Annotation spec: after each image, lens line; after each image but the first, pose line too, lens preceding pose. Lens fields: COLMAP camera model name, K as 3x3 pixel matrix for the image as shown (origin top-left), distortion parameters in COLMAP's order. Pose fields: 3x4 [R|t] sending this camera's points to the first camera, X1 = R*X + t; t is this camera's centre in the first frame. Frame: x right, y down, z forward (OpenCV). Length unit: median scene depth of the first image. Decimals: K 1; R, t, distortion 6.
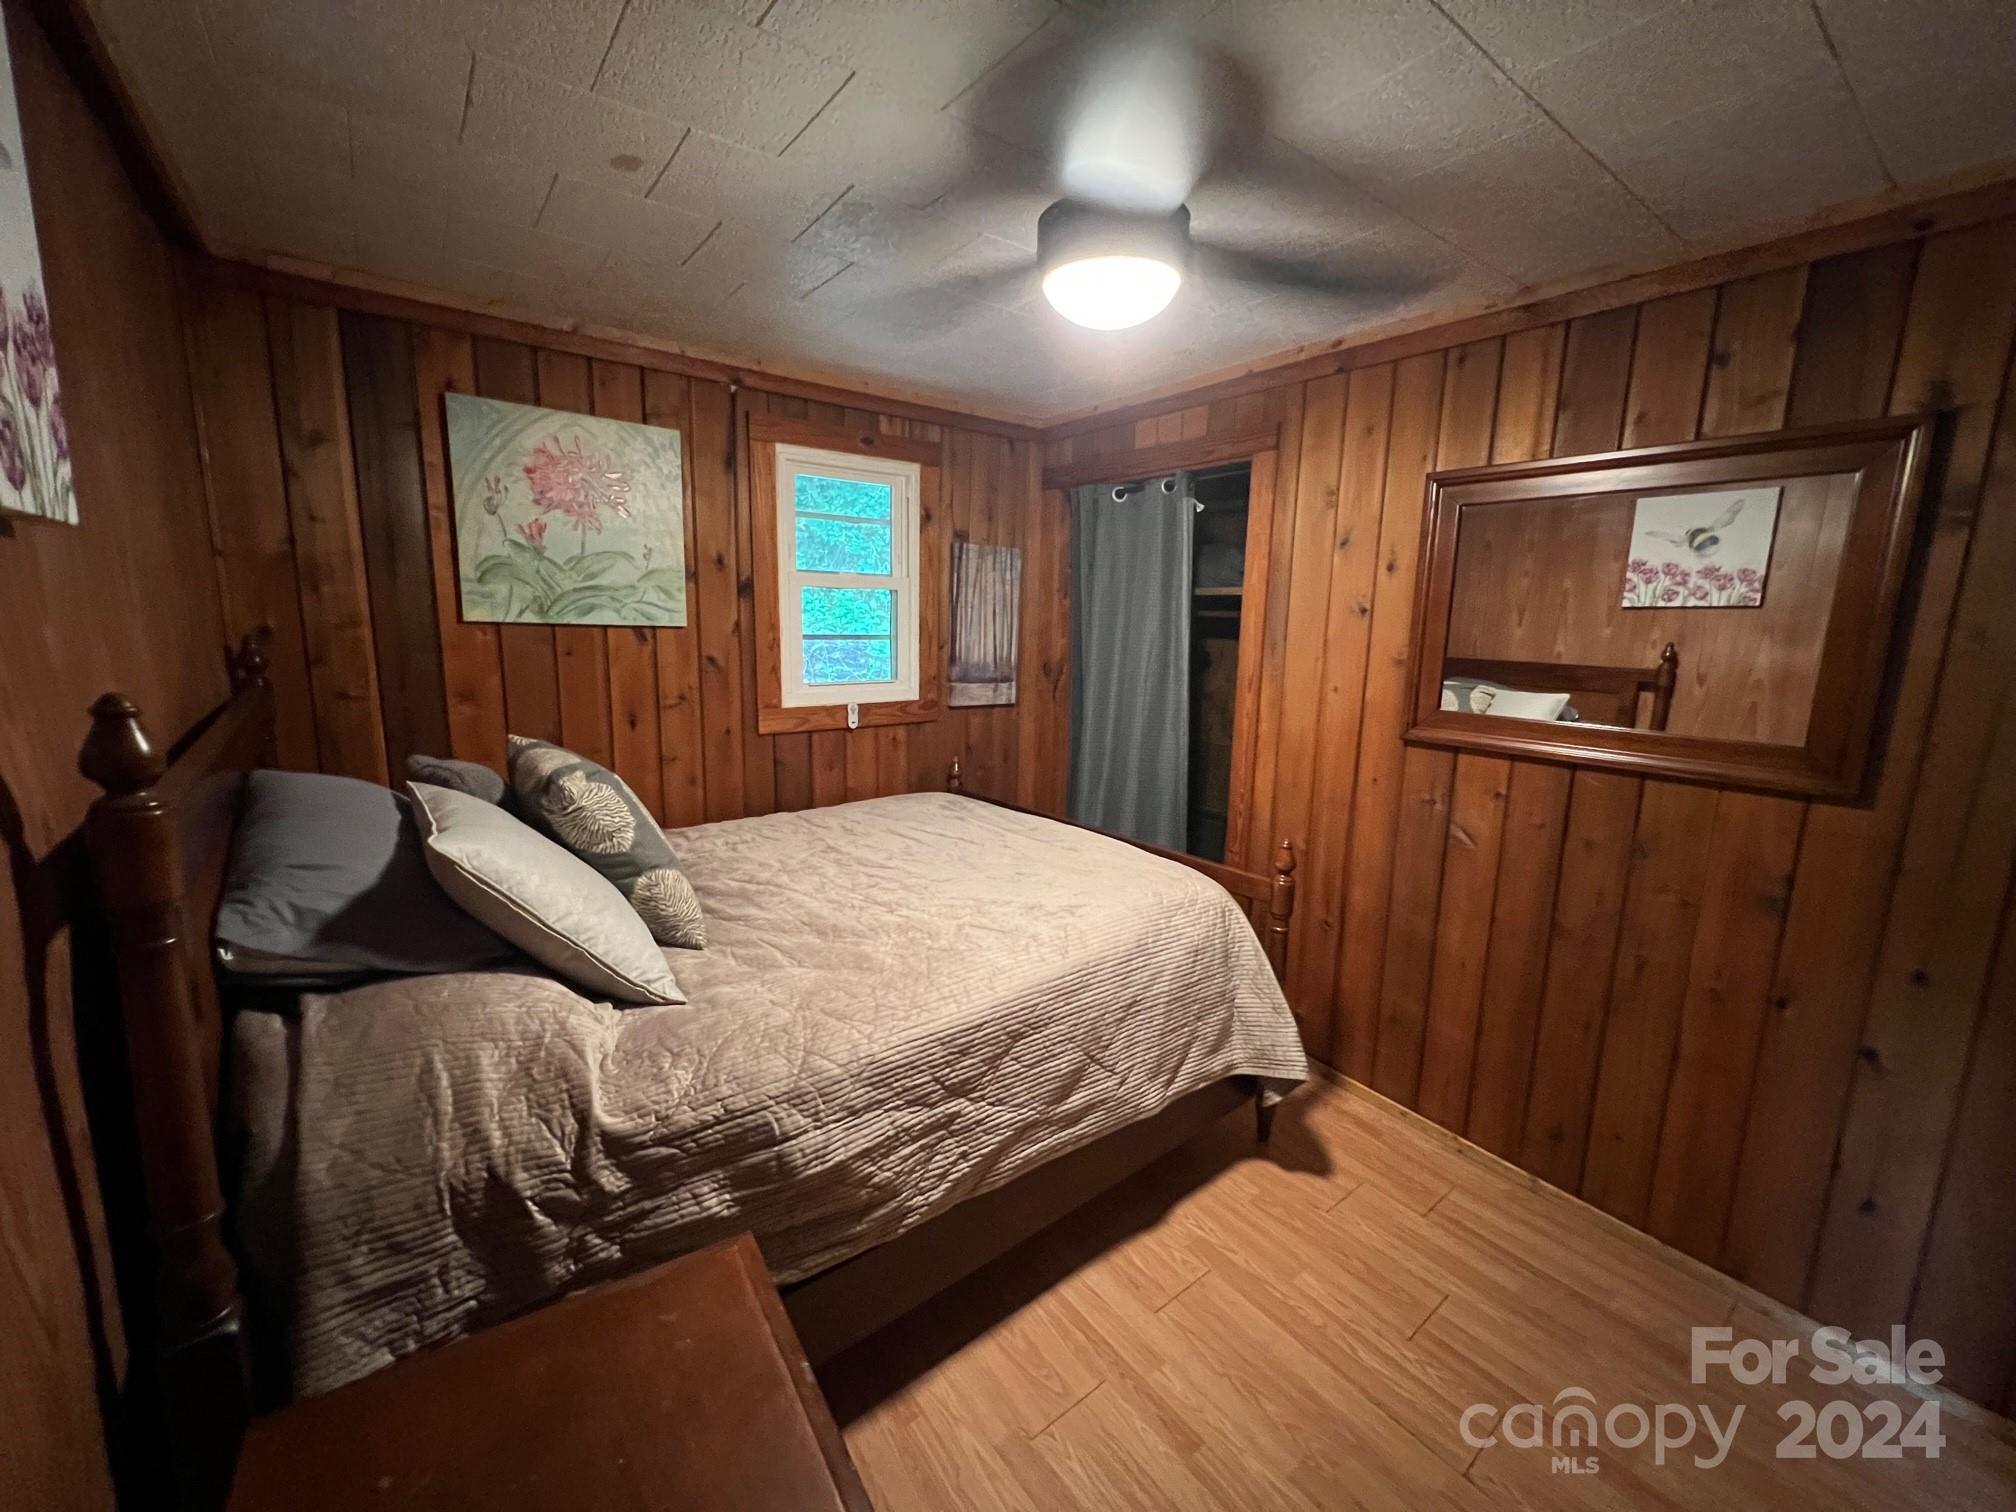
lens RADIAL K [[798.0, 0, 1006.5], [0, 798.0, 752.9], [0, 0, 1]] dist [-0.004200, 0.000026]
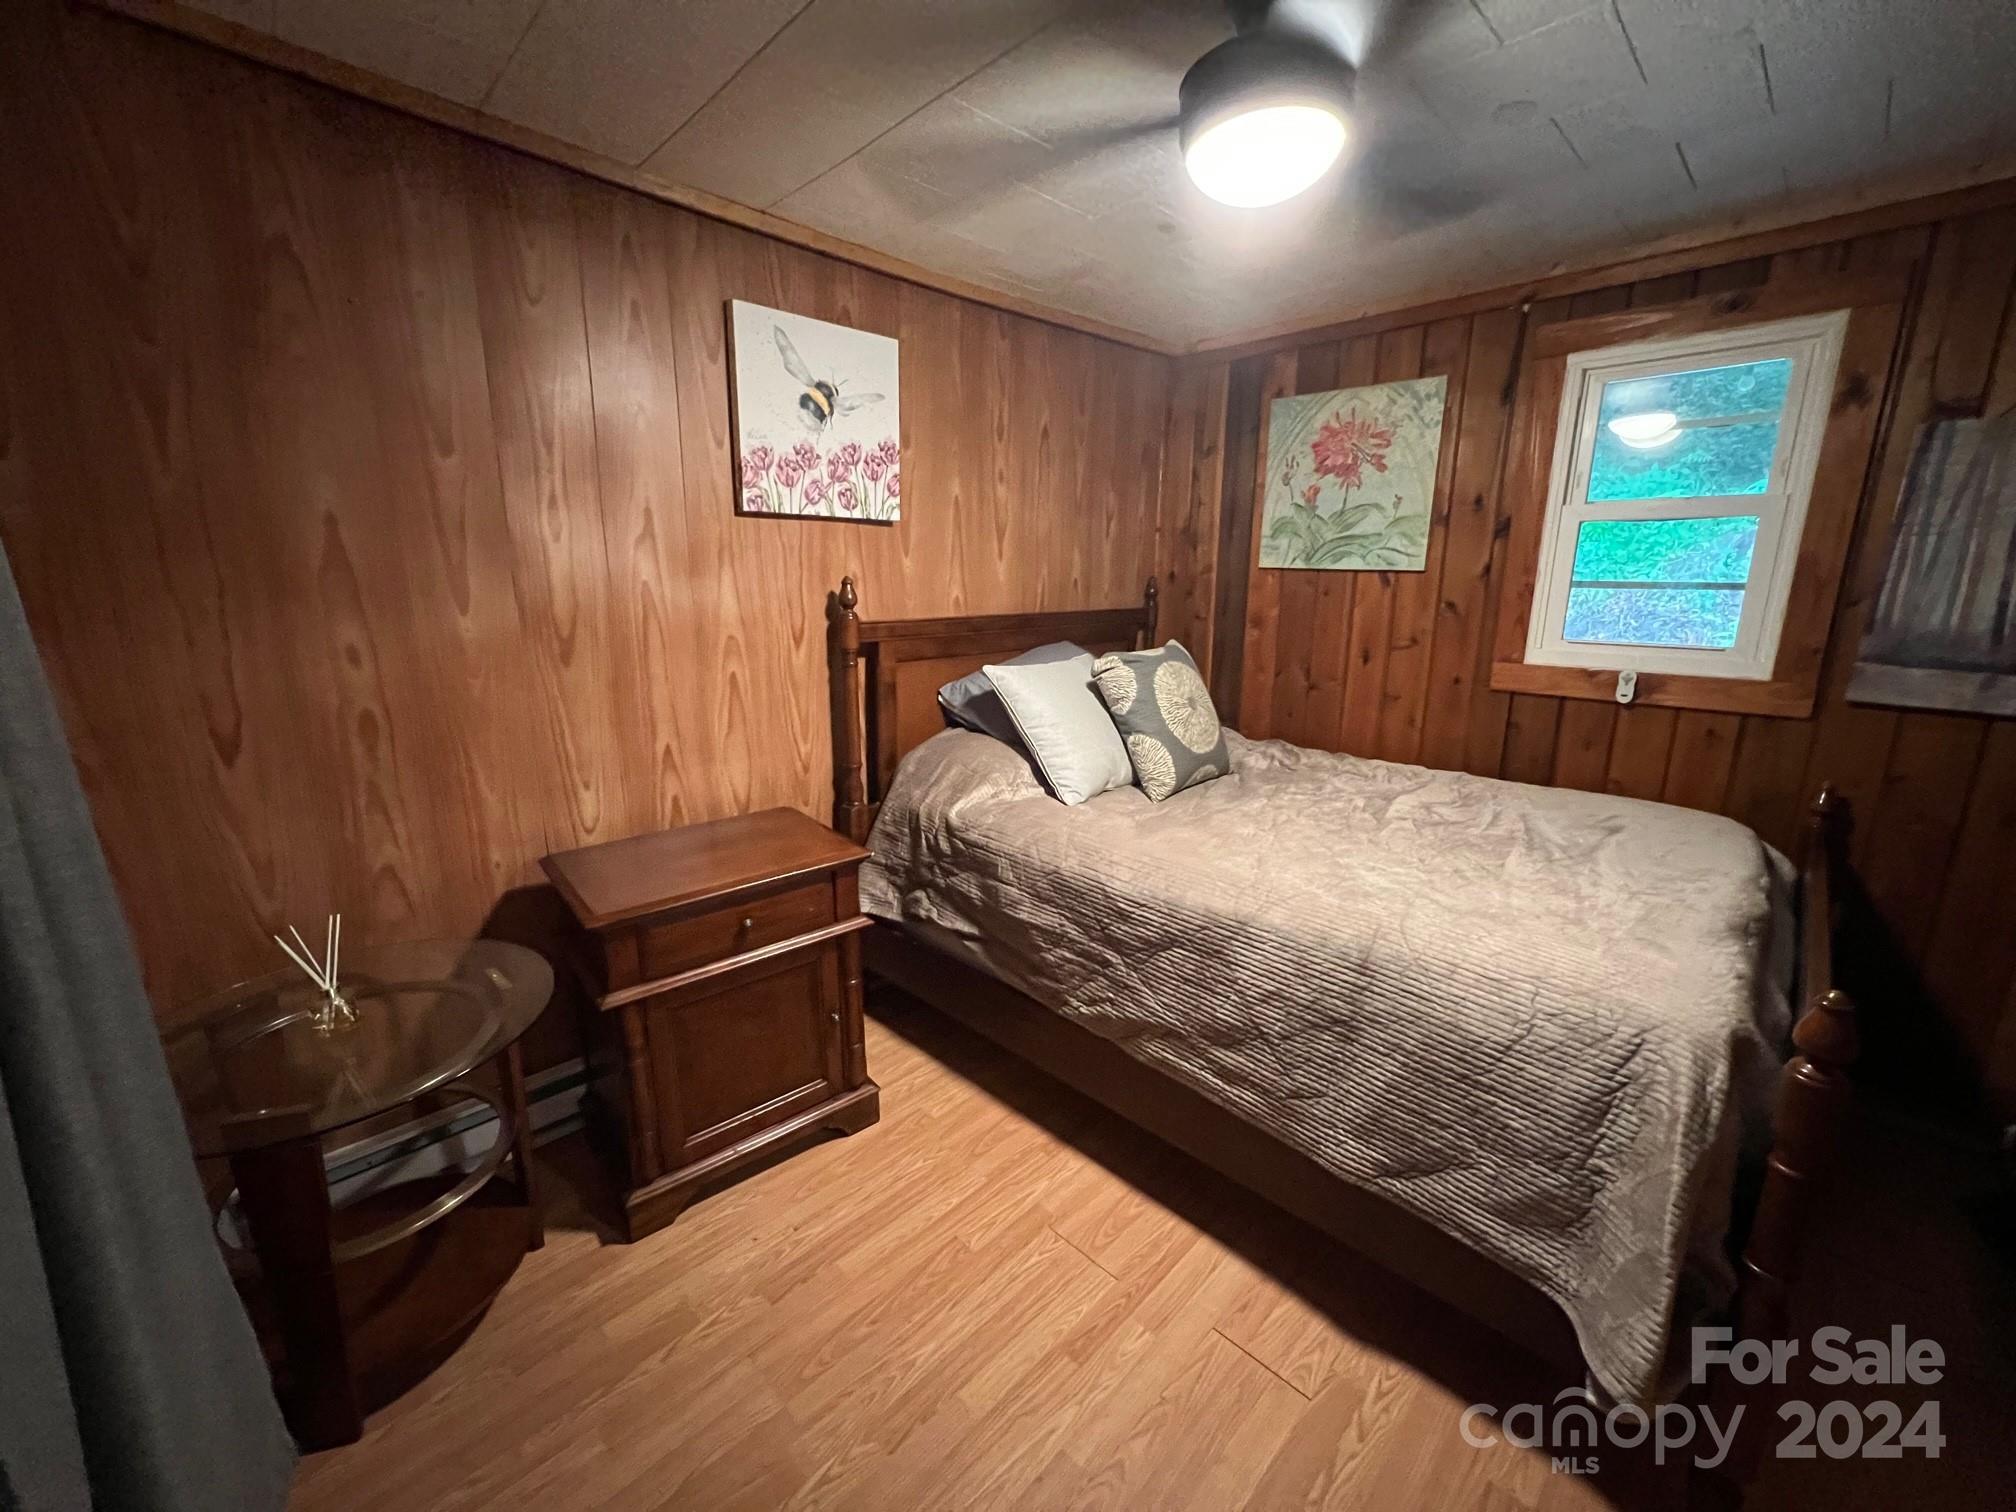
lens RADIAL K [[798.0, 0, 1003.3], [0, 798.0, 749.5], [0, 0, 1]] dist [-0.004200, 0.000026]
pose [[0.110671, 0.193365, -0.974865, 0.659863], [-0.173958, 0.969517, 0.172556, -0.020608], [0.978515, 0.150488, 0.140935, 0.408228]]
